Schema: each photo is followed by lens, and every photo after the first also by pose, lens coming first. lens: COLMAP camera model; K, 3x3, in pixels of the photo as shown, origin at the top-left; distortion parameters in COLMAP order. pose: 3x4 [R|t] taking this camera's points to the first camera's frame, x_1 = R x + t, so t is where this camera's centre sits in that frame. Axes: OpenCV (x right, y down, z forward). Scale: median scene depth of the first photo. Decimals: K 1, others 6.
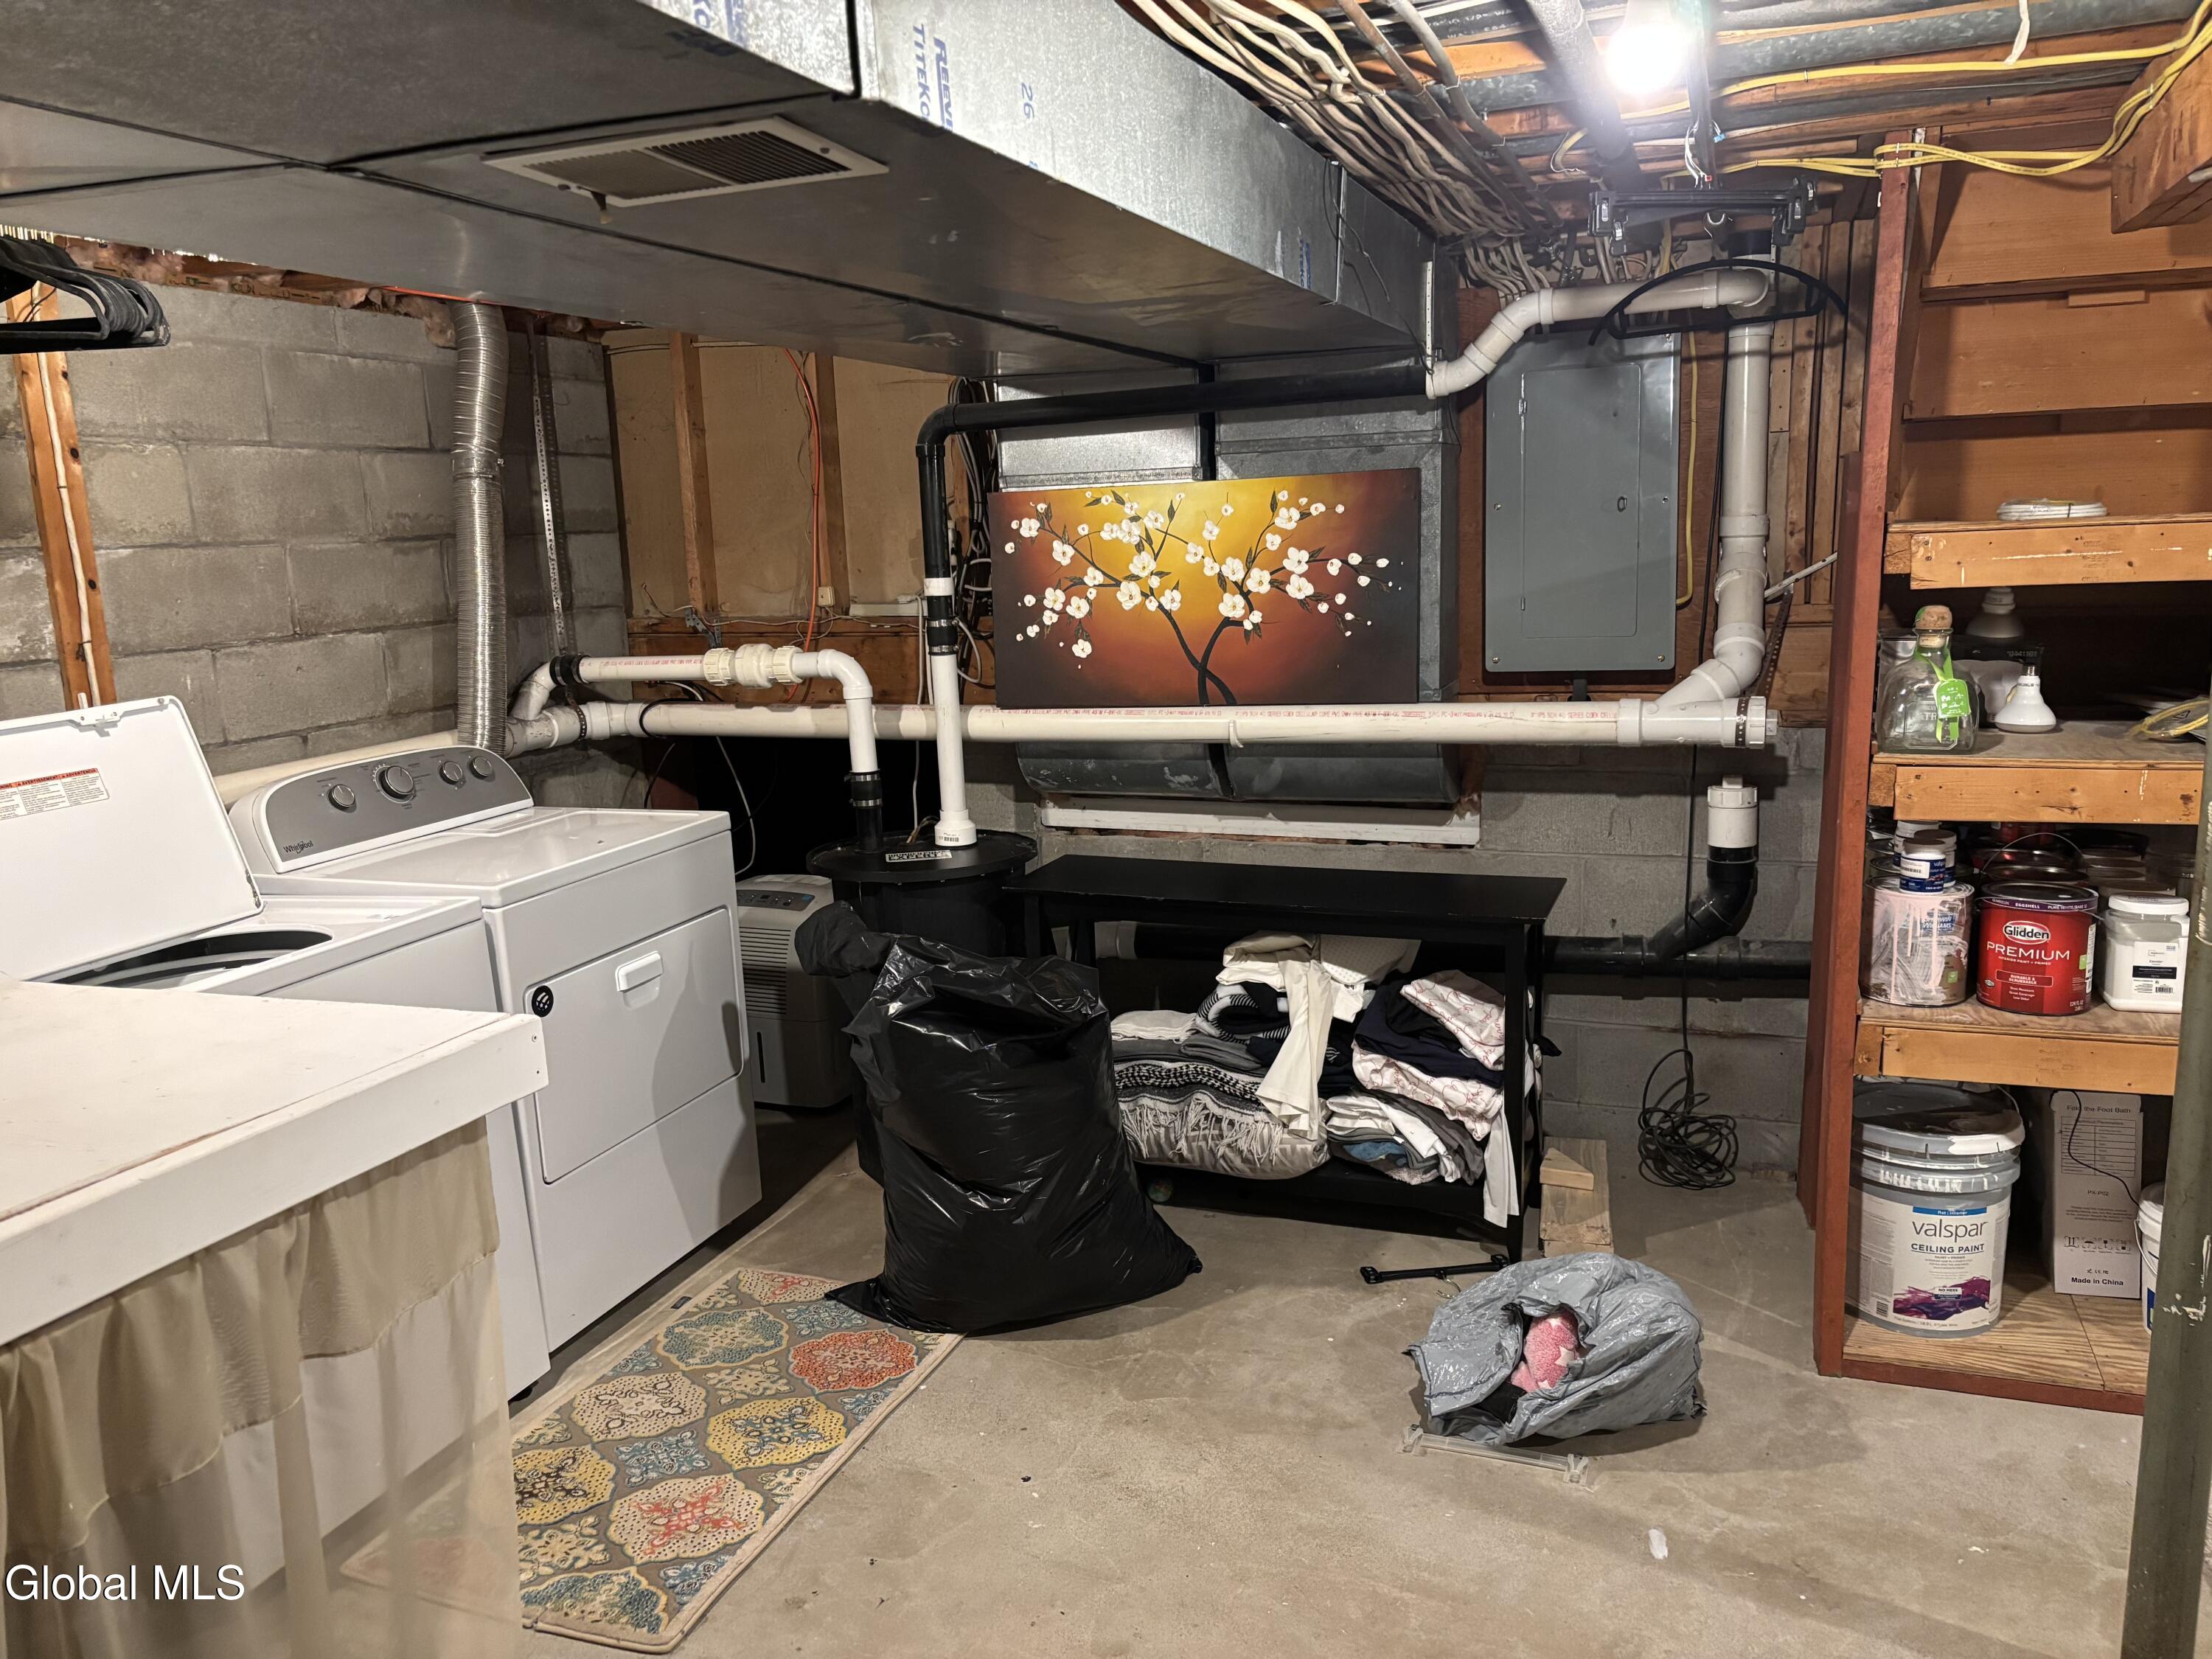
lens RADIAL K [[1653.4, 0, 1106.0], [0, 1653.4, 829.5], [0, 0, 1]] dist [-0.000141, 0.003356]
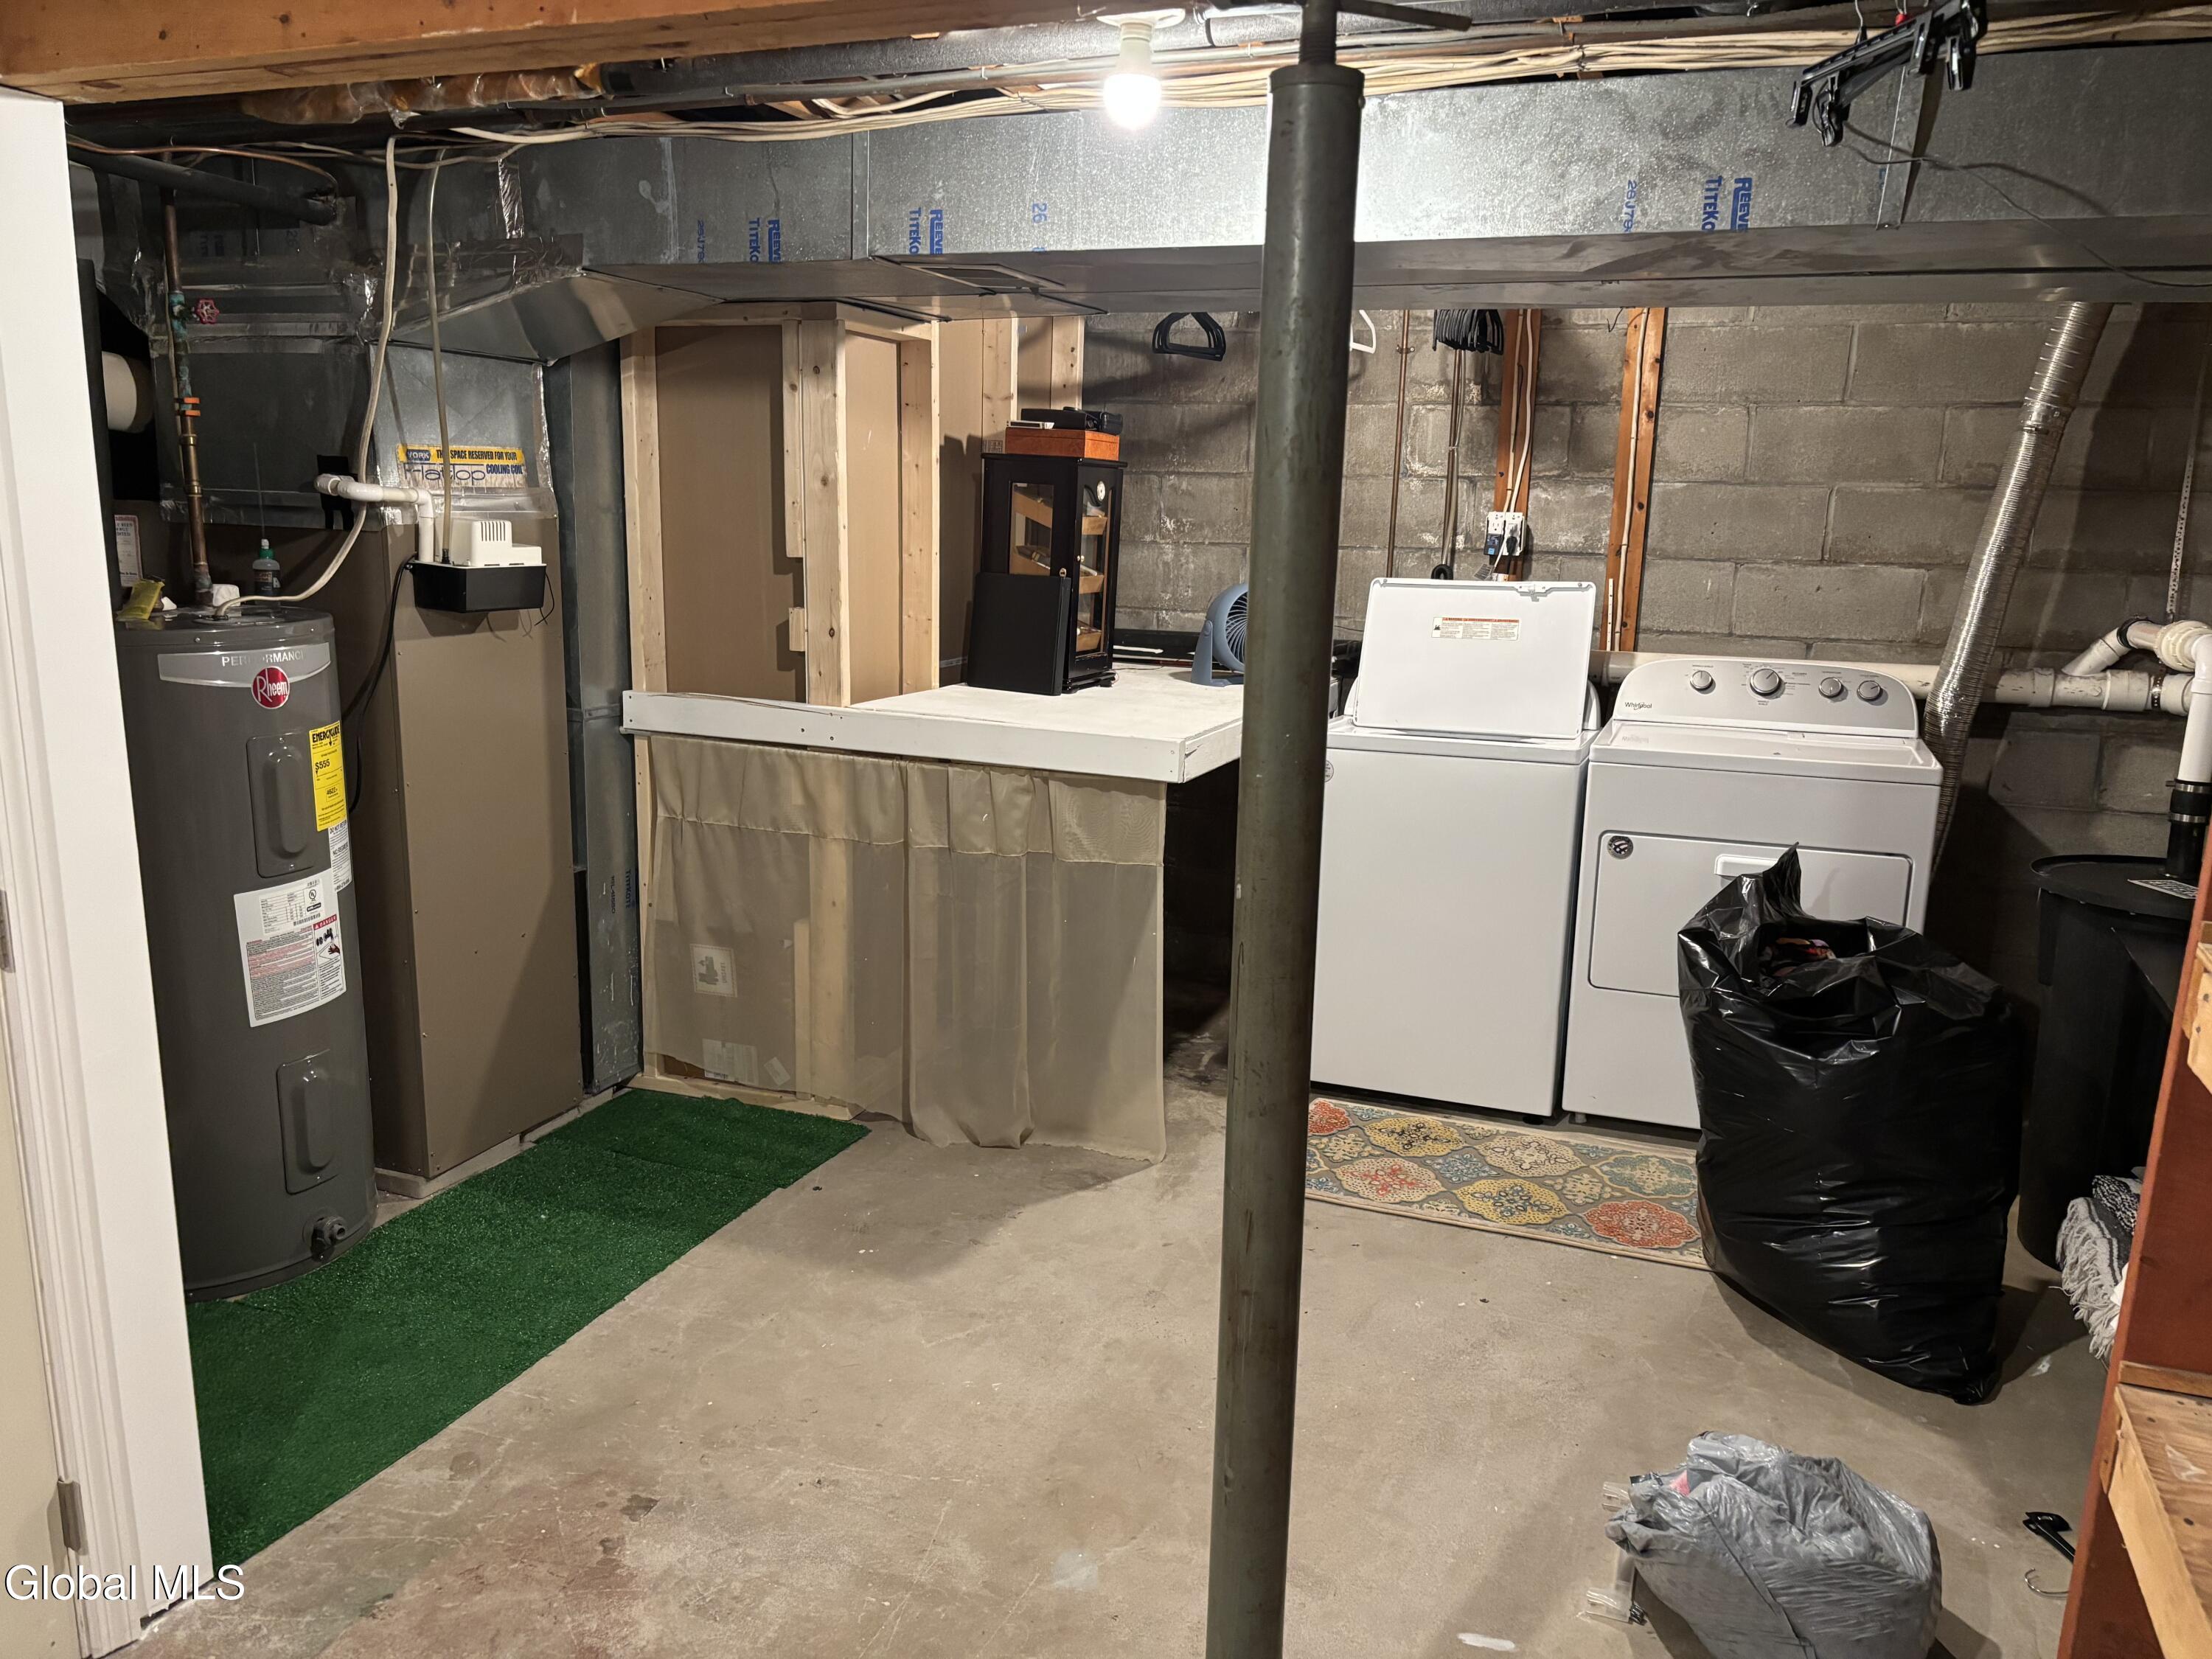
lens RADIAL K [[1702.5, 0, 1106.0], [0, 1702.5, 829.5], [0, 0, 1]] dist [0.006947, 0.008869]
pose [[-0.003321, 0.231220, -0.972896, 0.871314], [-0.208149, 0.951432, 0.226830, -0.115776], [0.978092, 0.203260, 0.044968, 0.516459]]
